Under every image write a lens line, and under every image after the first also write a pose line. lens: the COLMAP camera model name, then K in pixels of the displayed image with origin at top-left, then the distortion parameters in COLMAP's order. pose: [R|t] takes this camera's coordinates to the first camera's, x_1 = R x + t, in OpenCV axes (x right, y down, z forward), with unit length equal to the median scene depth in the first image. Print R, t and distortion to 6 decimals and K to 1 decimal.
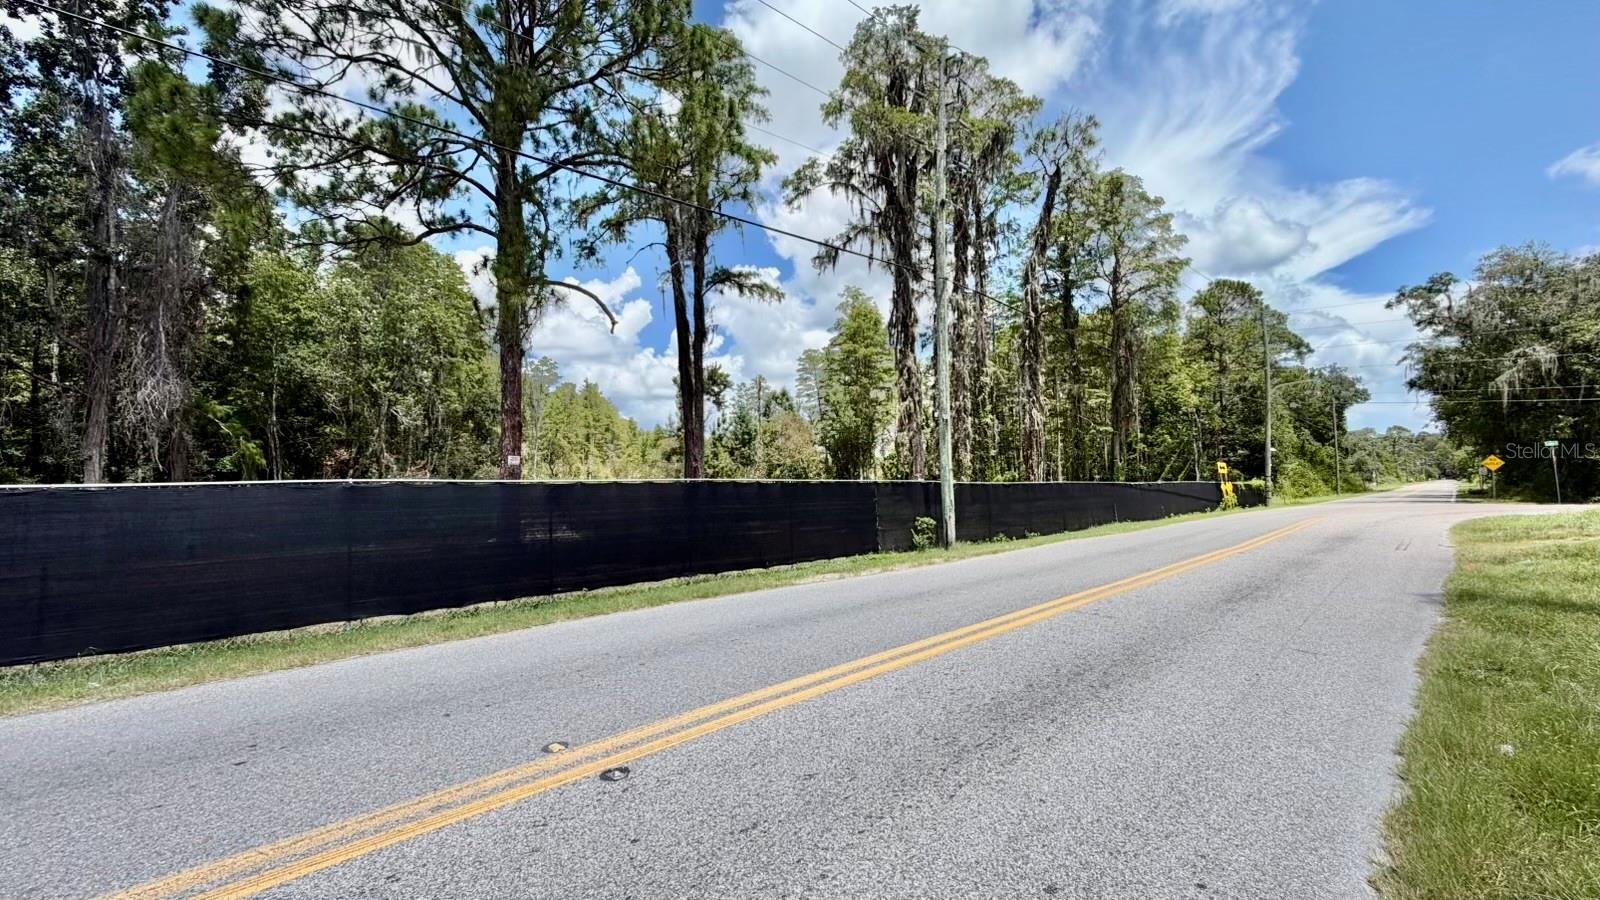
lens RADIAL K [[642.2, 0, 797.4], [0, 642.2, 451.5], [0, 0, 1]] dist [0.001107, -0.000081]
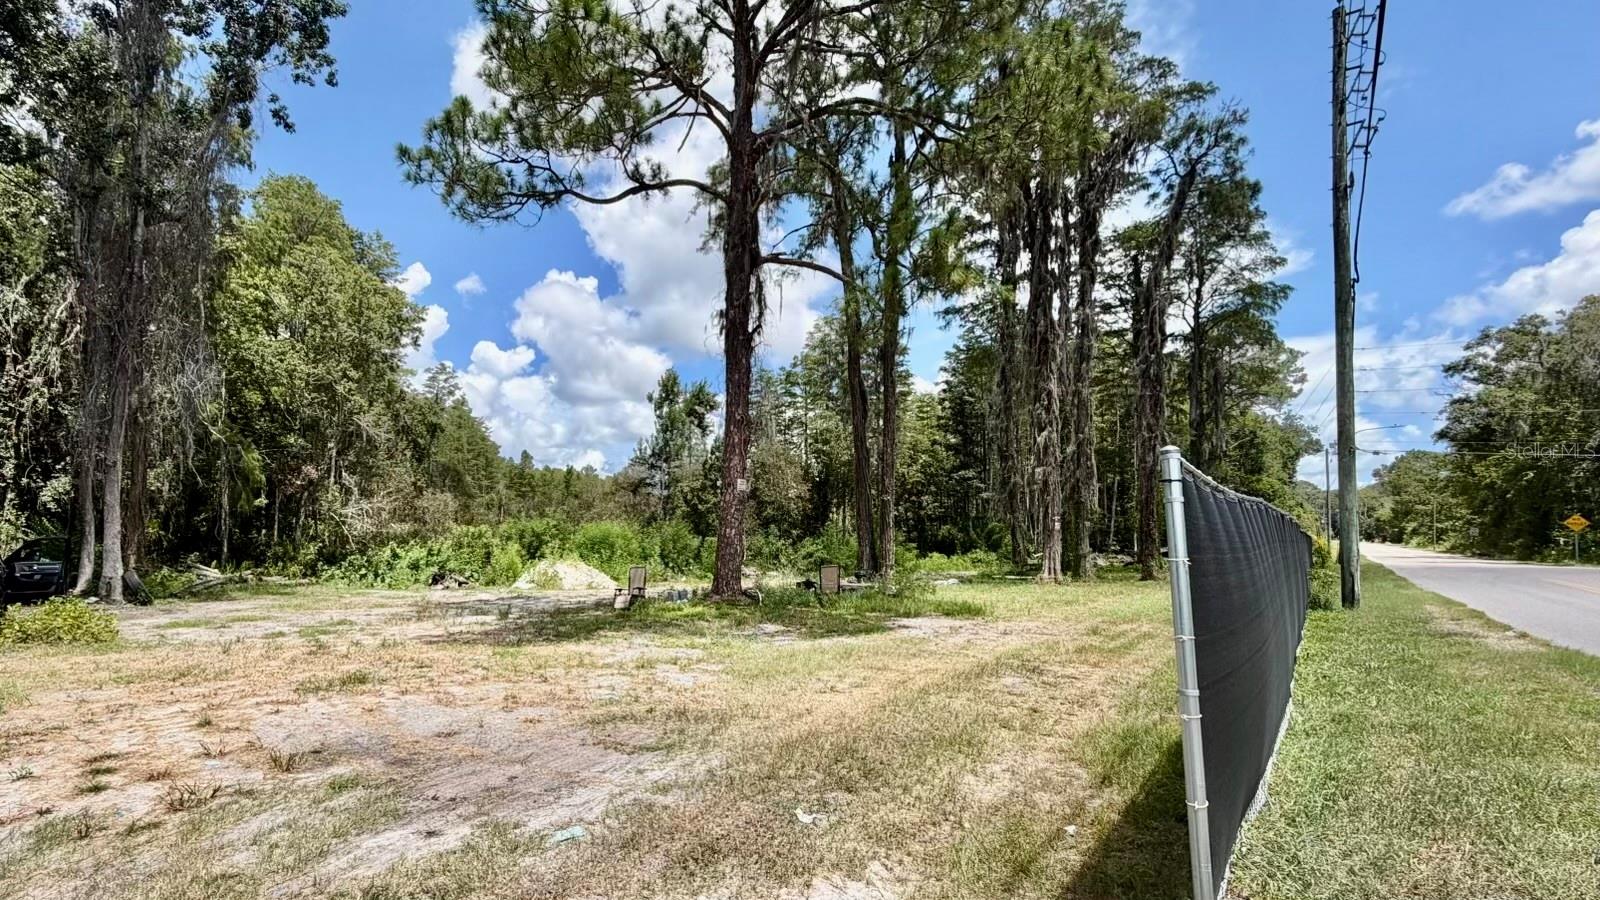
lens RADIAL K [[730.9, 0, 679.4], [0, 730.9, 498.0], [0, 0, 1]] dist [-0.000472, -0.000483]
pose [[0.996324, 0.030508, 0.080051, -0.315177], [-0.031537, 0.999435, 0.011623, 0.011549], [-0.079651, -0.014105, 0.996723, 0.058666]]
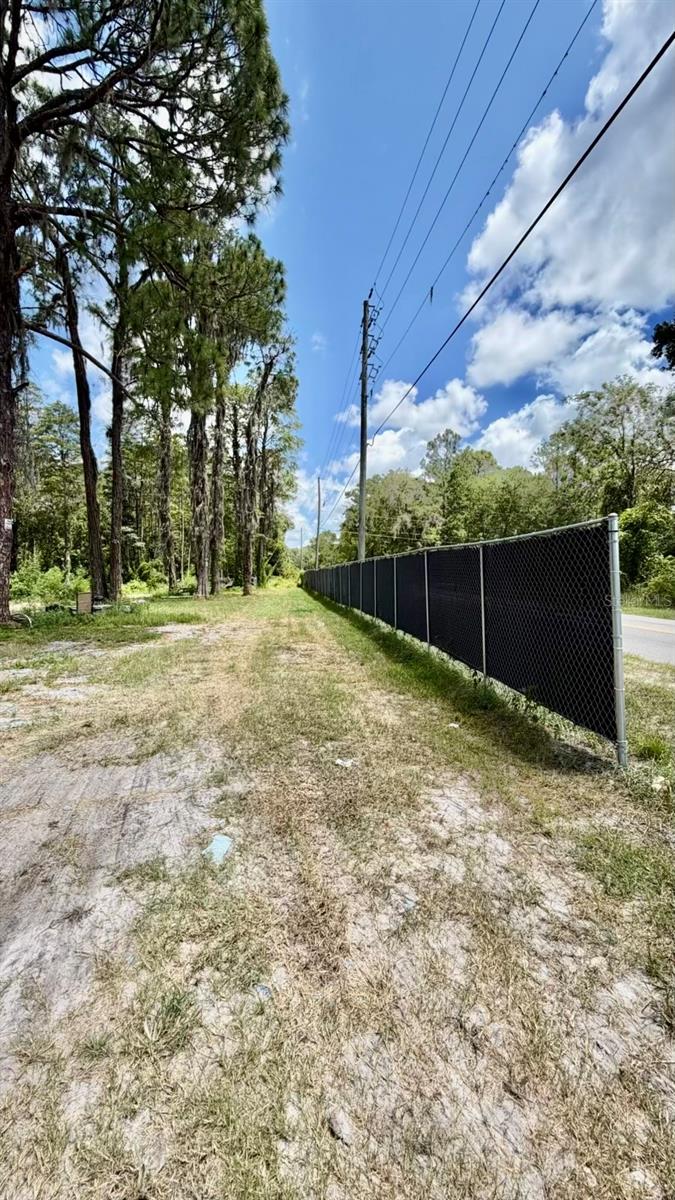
lens RADIAL K [[481.2, 0, 334.5], [0, 481.2, 597.4], [0, 0, 1]] dist [0.003086, -0.000042]
pose [[0.613299, -0.017409, 0.789659, -0.373906], [-0.065881, 0.995146, 0.073107, 0.019343], [-0.787099, -0.096860, 0.609175, 0.117754]]
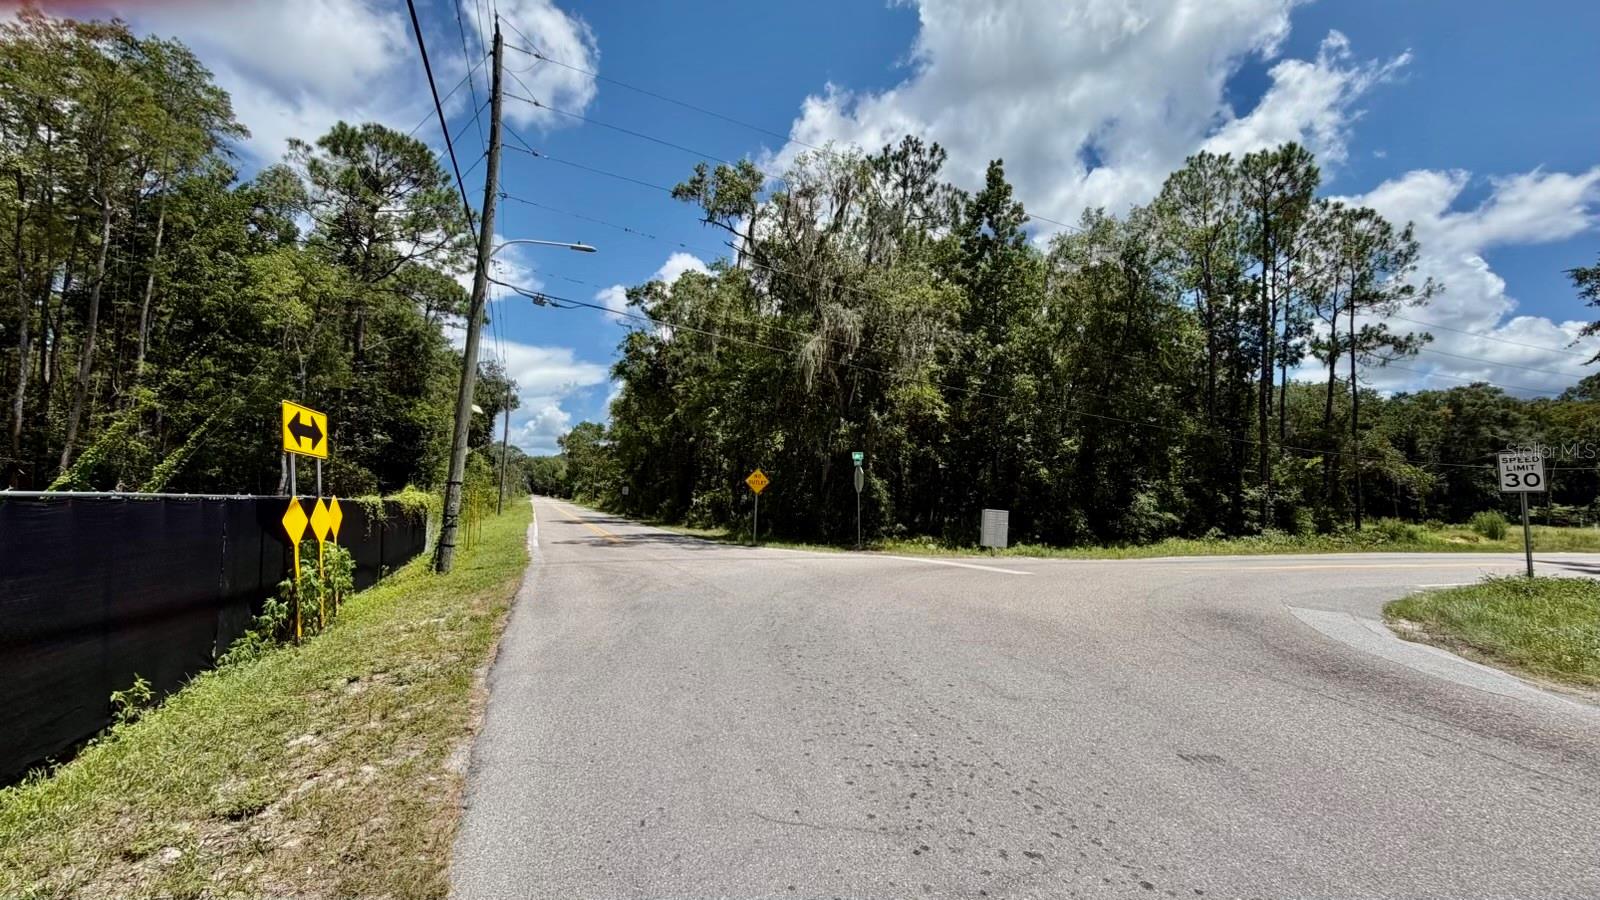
lens RADIAL K [[642.2, 0, 797.4], [0, 642.2, 451.5], [0, 0, 1]] dist [0.001107, -0.000081]
pose [[0.356459, 0.101140, 0.928821, 0.540409], [-0.097319, 0.992735, -0.070751, 0.032640], [-0.929229, -0.065172, 0.363712, 0.796934]]
